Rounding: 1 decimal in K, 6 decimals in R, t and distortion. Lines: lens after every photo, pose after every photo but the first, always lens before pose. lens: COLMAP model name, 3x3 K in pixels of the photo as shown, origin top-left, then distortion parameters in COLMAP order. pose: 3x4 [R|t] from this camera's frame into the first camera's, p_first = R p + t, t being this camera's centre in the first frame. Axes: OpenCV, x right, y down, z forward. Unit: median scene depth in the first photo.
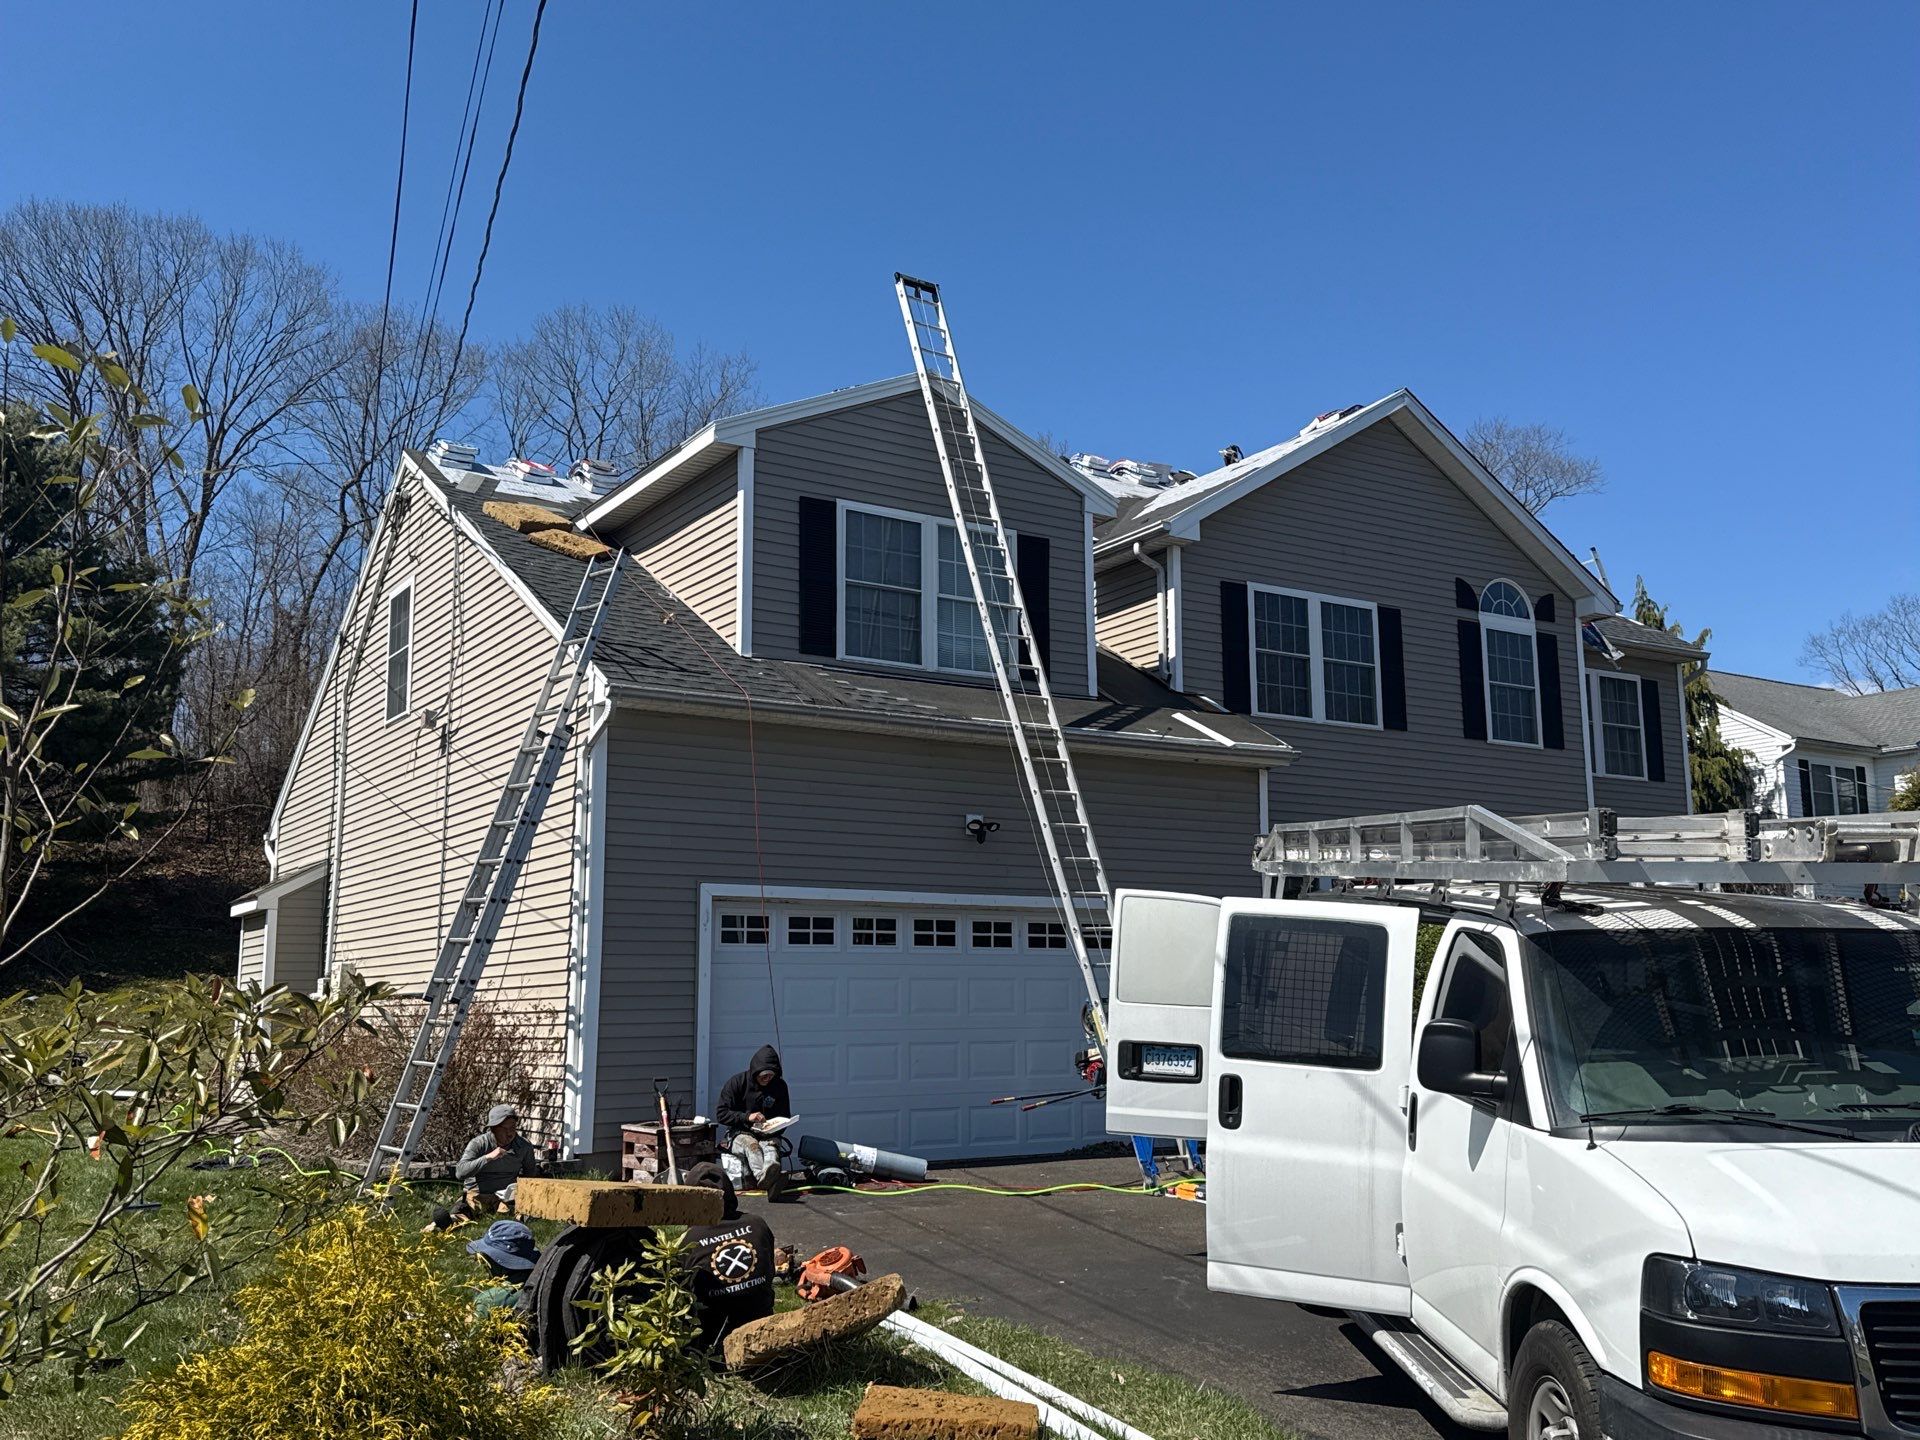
lens RADIAL K [[1689.9, 0, 960.0], [0, 1689.9, 720.0], [0, 0, 1]] dist [0.163248, -0.299640]
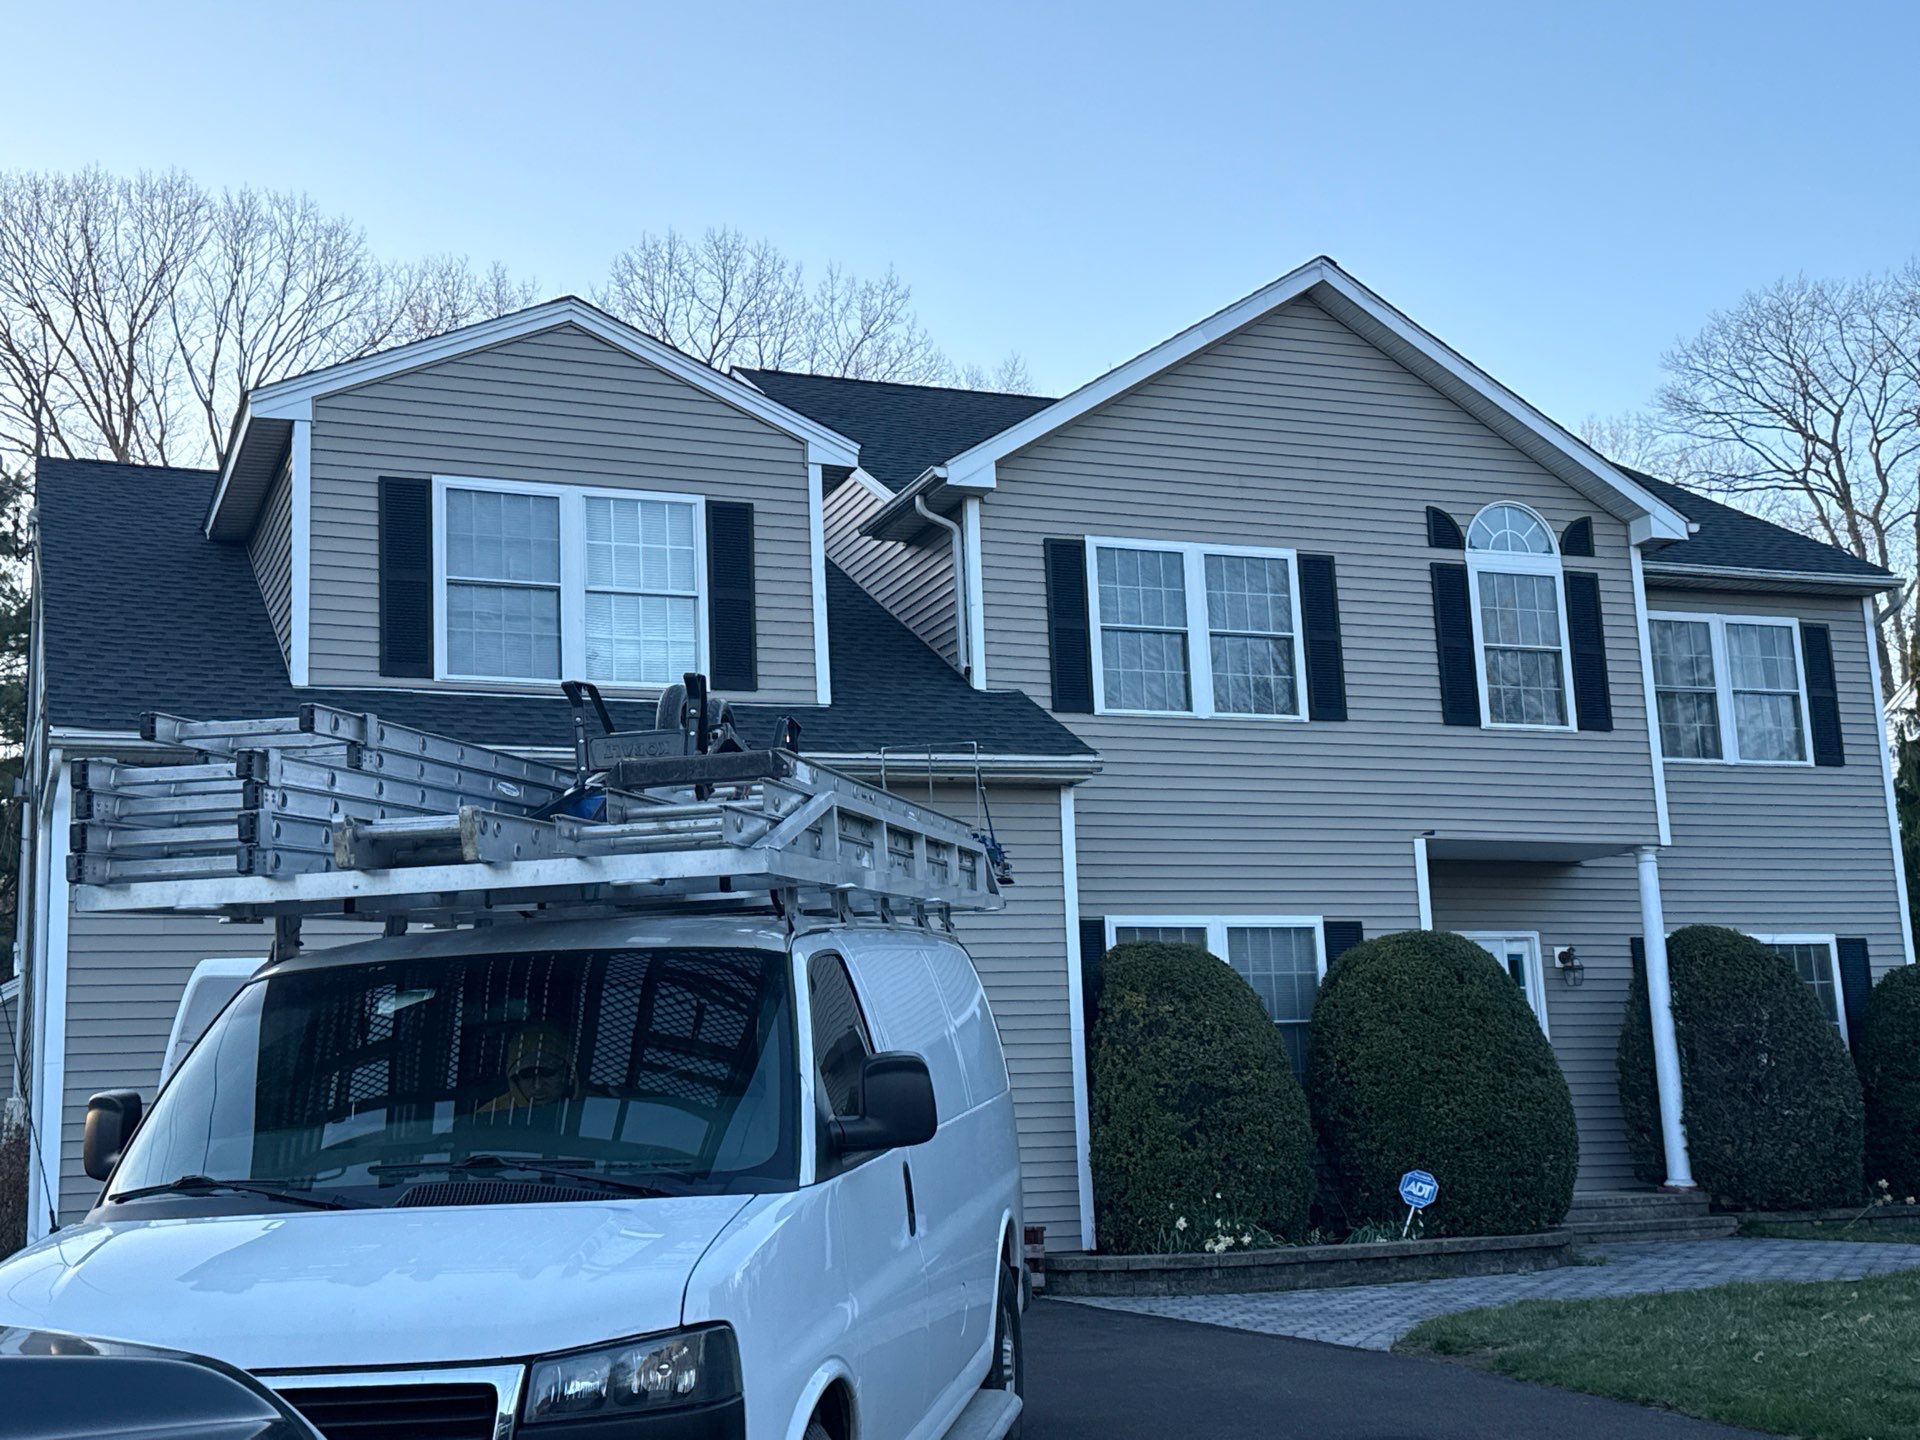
lens RADIAL K [[2299.2, 0, 960.0], [0, 2299.2, 720.0], [0, 0, 1]] dist [0.185640, -0.306456]
pose [[0.983014, -0.069112, -0.170022, 0.268062], [0.066568, 0.997569, -0.020622, 0.015825], [0.171034, 0.008954, 0.985224, -0.007486]]
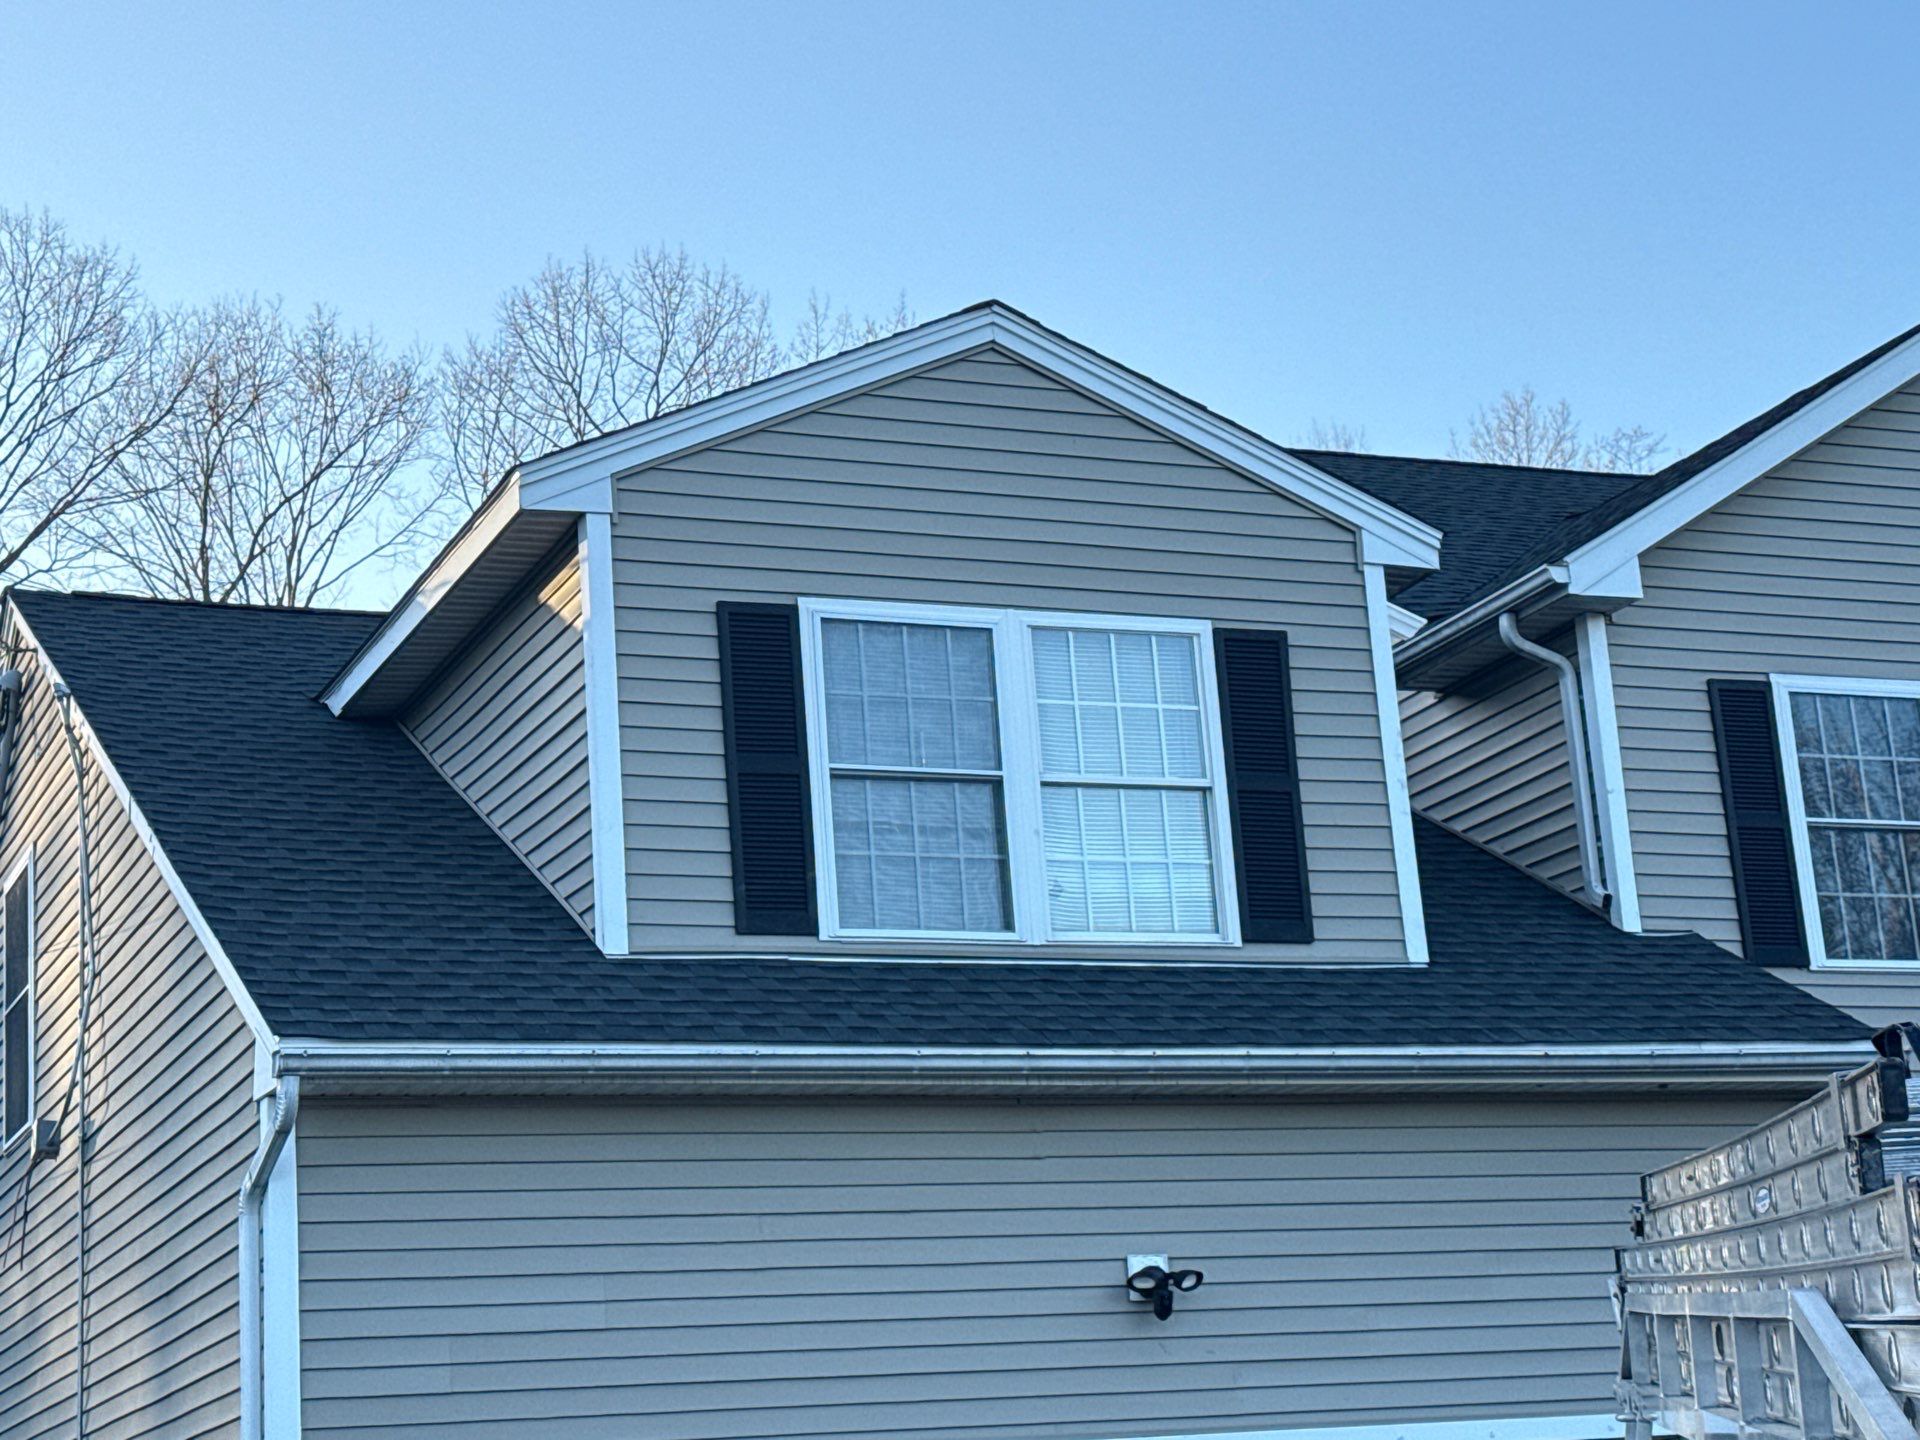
lens RADIAL K [[3352.8, 0, 960.0], [0, 3352.8, 720.0], [0, 0, 1]] dist [0.163670, -0.003520]
pose [[0.984825, -0.102486, -0.140061, 0.077381], [0.090344, 0.991792, -0.090475, -0.006824], [0.148184, 0.076448, 0.986001, 0.073648]]
